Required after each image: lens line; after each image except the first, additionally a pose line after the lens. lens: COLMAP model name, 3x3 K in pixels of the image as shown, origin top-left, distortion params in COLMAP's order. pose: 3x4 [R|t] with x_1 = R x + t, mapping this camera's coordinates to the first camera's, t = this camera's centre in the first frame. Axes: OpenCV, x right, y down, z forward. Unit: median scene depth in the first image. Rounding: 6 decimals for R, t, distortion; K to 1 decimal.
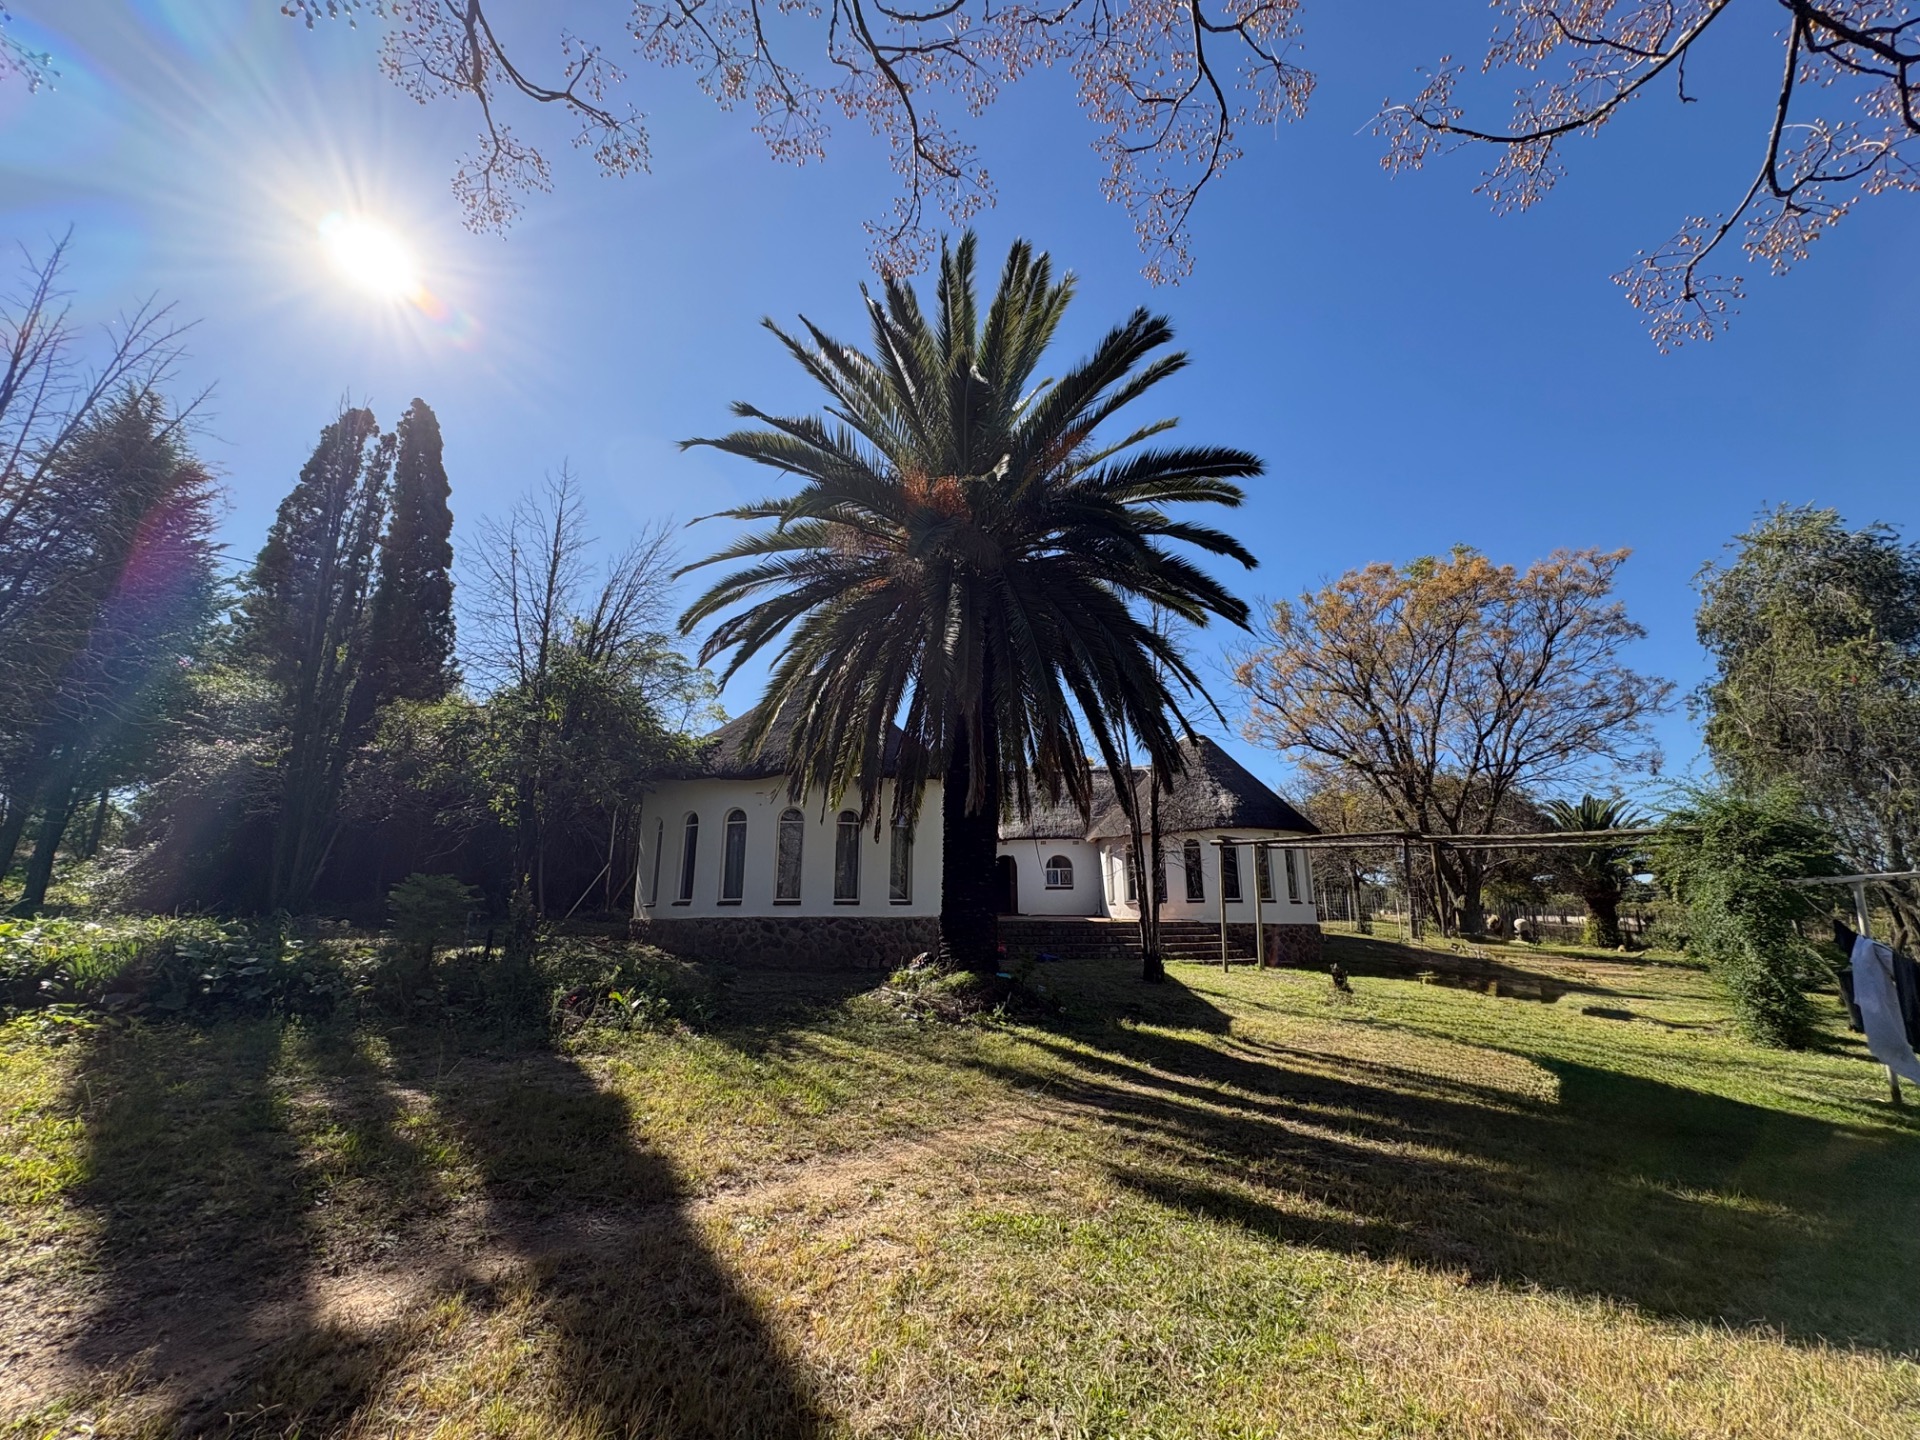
lens RADIAL K [[762.5, 0, 962.3], [0, 762.5, 723.7], [0, 0, 1]] dist [0.000345, -0.000280]
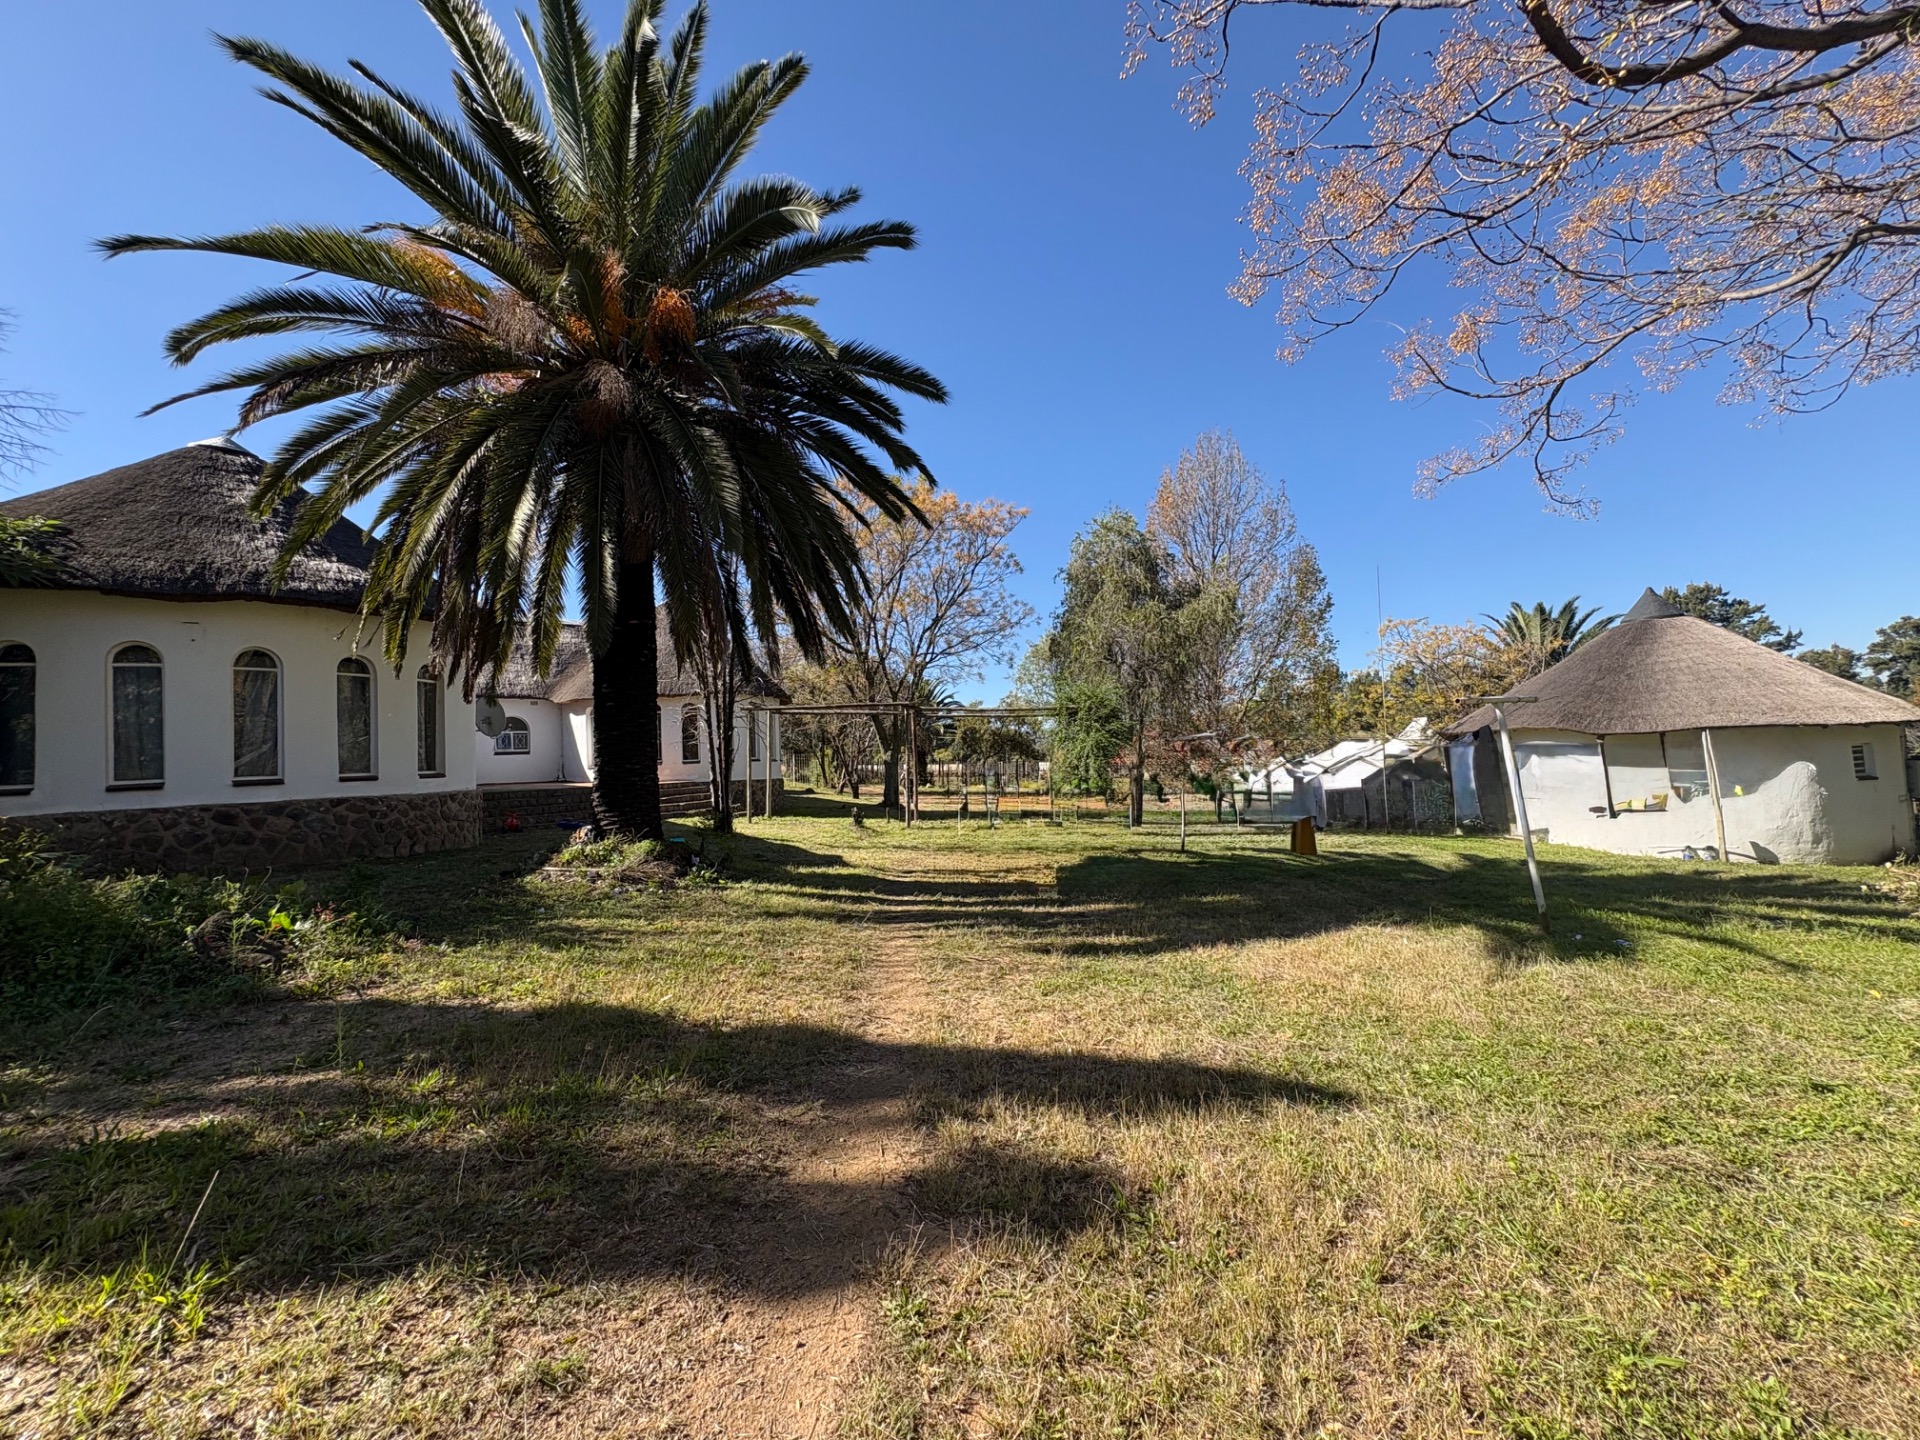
lens RADIAL K [[762.5, 0, 962.3], [0, 762.5, 723.7], [0, 0, 1]] dist [0.000345, -0.000280]
pose [[0.689931, 0.003908, 0.723864, -0.326682], [-0.133914, 0.983414, 0.122327, 0.008173], [-0.711380, -0.181333, 0.679011, 0.073124]]
